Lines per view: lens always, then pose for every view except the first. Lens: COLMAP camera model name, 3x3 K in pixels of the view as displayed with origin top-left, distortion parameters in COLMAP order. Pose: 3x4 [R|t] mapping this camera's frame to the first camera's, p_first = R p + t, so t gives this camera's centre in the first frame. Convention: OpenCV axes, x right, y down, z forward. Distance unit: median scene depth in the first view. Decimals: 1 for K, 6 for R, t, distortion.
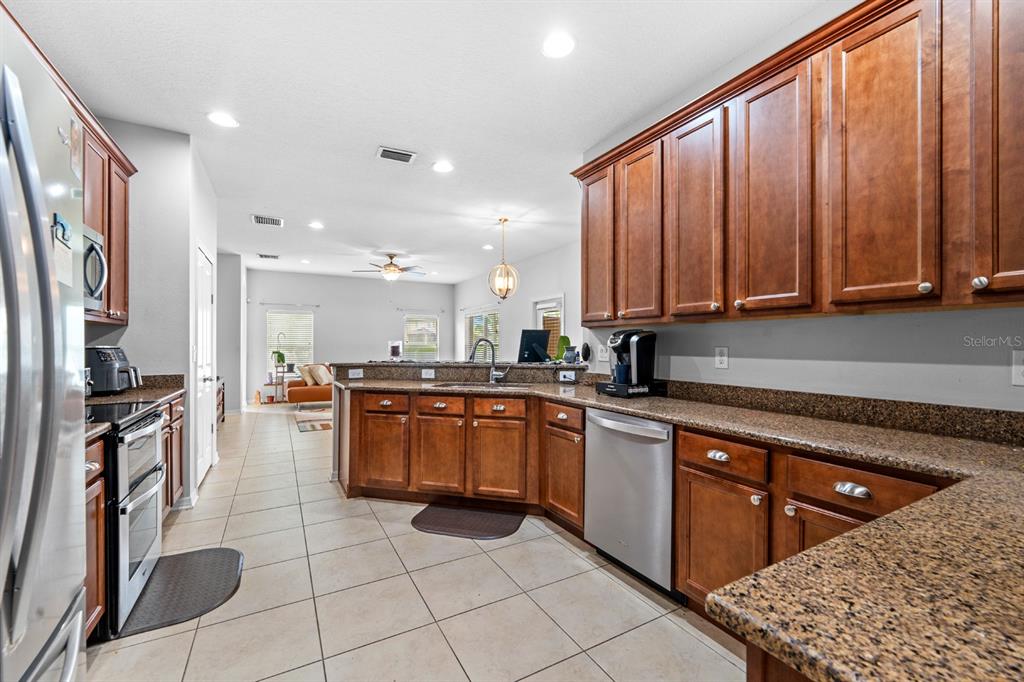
lens RADIAL K [[416.1, 0, 512.3], [0, 416.1, 343.9], [0, 0, 1]] dist [0.000536, 0.000263]
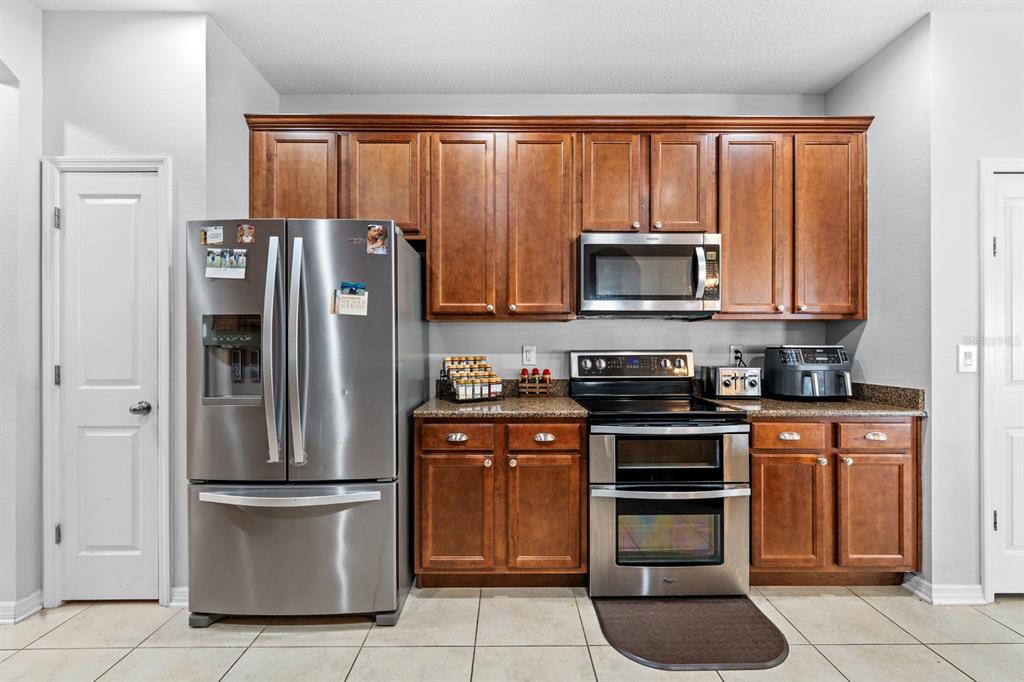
lens RADIAL K [[416.1, 0, 512.3], [0, 416.1, 343.9], [0, 0, 1]] dist [0.000536, 0.000263]
pose [[-0.477523, -0.000302, -0.878619, 0.075958], [0.004445, 0.999986, -0.002760, 0.000652], [0.878608, -0.005223, -0.477515, 0.667684]]
